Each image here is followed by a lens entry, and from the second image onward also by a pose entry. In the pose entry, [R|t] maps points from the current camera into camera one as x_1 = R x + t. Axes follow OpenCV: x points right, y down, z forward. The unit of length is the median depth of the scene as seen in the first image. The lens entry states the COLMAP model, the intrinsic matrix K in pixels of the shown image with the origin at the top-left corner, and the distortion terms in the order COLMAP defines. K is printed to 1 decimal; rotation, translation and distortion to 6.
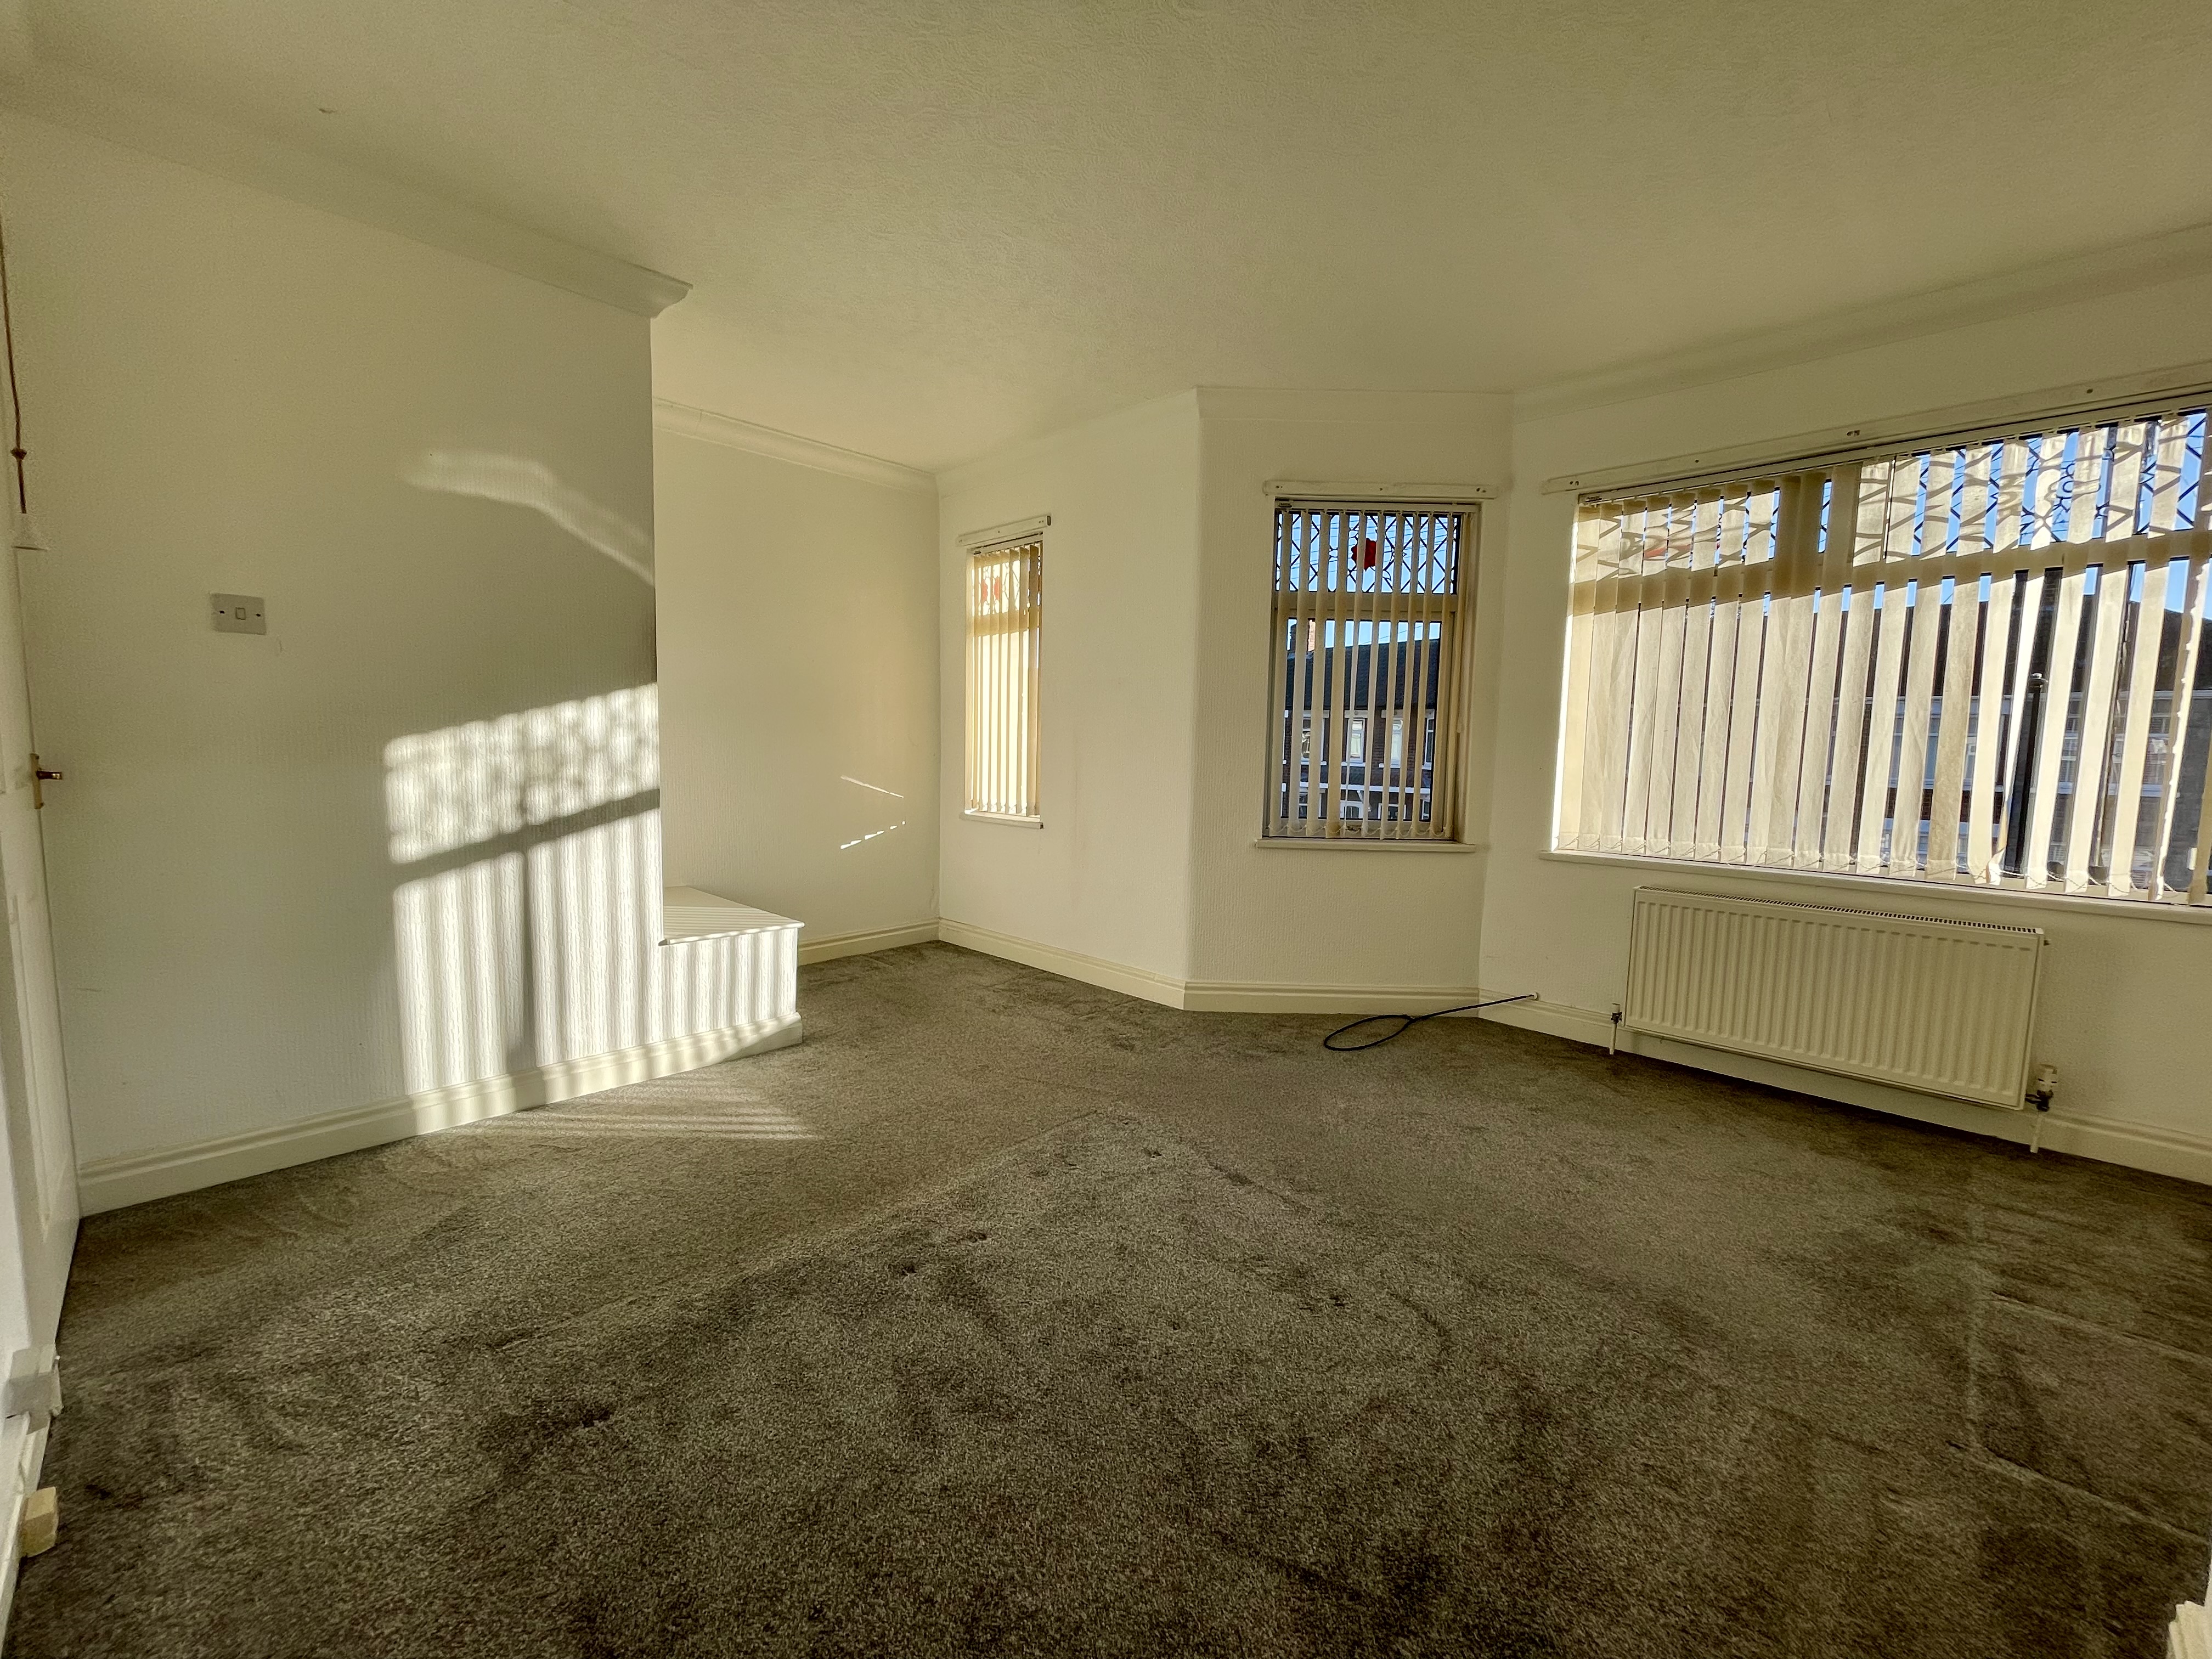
lens RADIAL K [[891.9, 0, 1102.9], [0, 891.9, 823.3], [0, 0, 1]] dist [-0.002908, 0.001078]
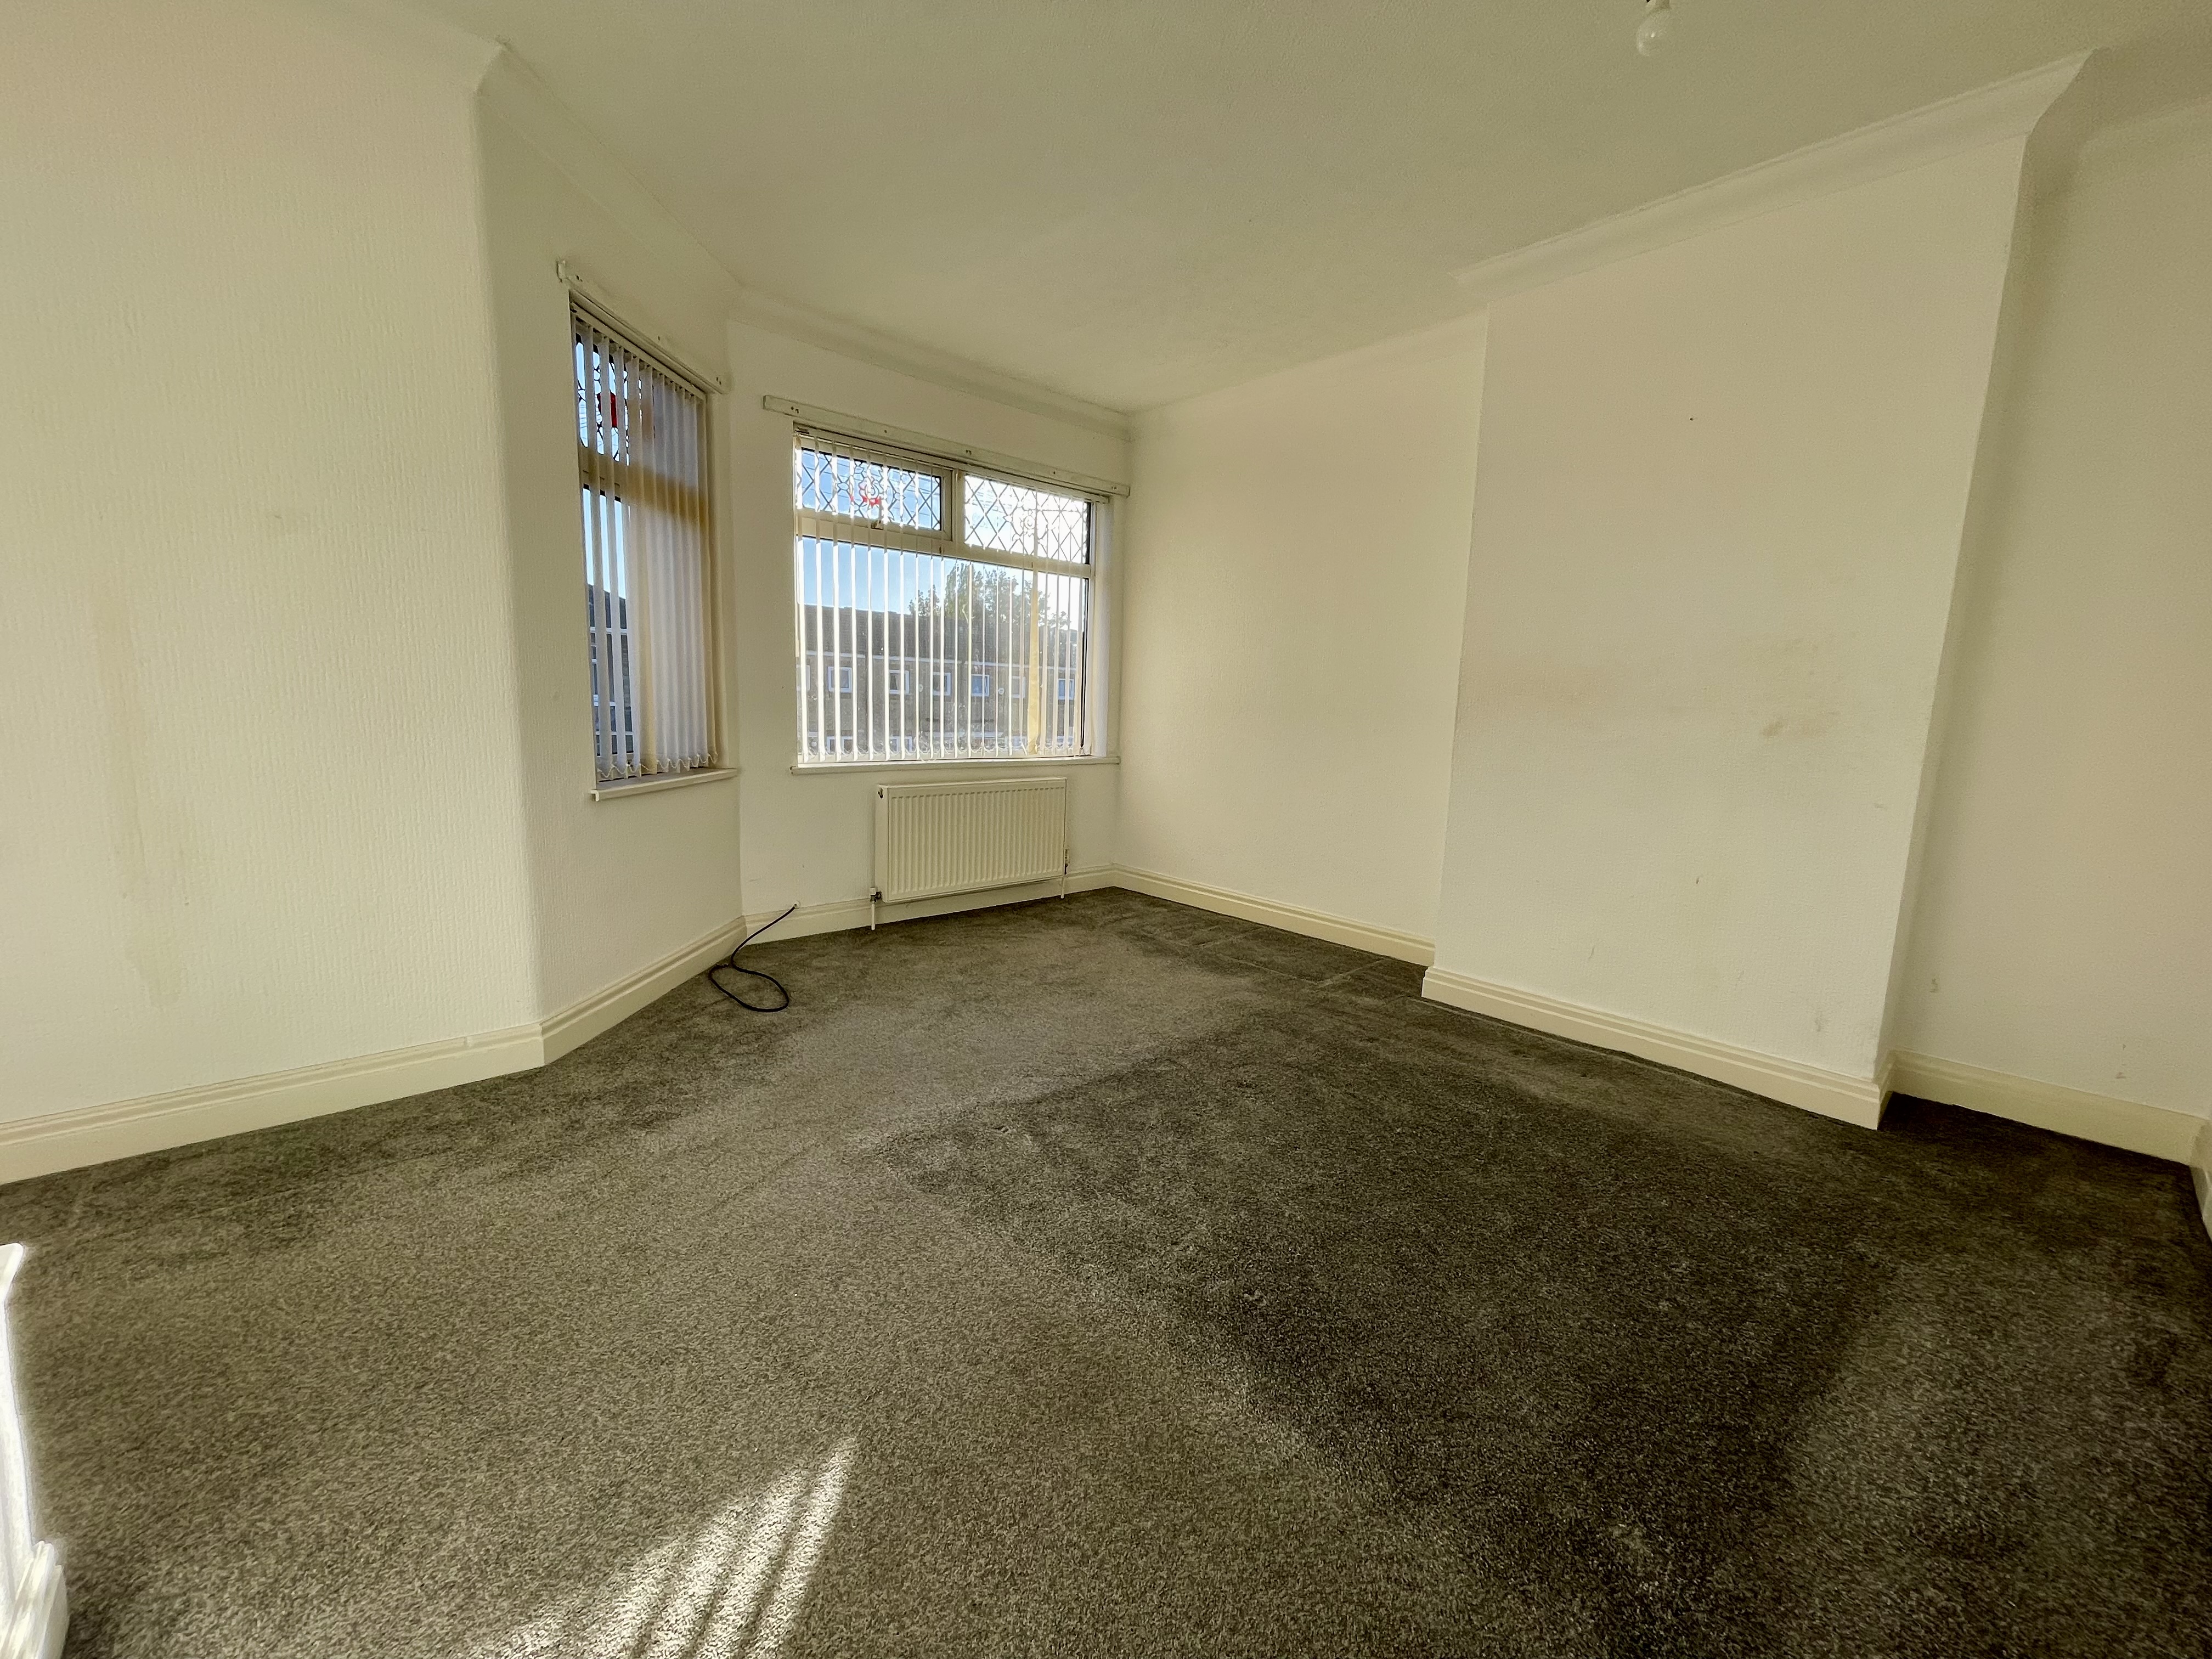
lens RADIAL K [[891.9, 0, 1110.0], [0, 891.9, 825.2], [0, 0, 1]] dist [-0.002908, 0.001078]
pose [[0.051663, -0.160962, 0.985607, -0.592017], [0.062172, 0.985530, 0.157690, -0.048312], [-0.996727, 0.053130, 0.060923, 0.636877]]
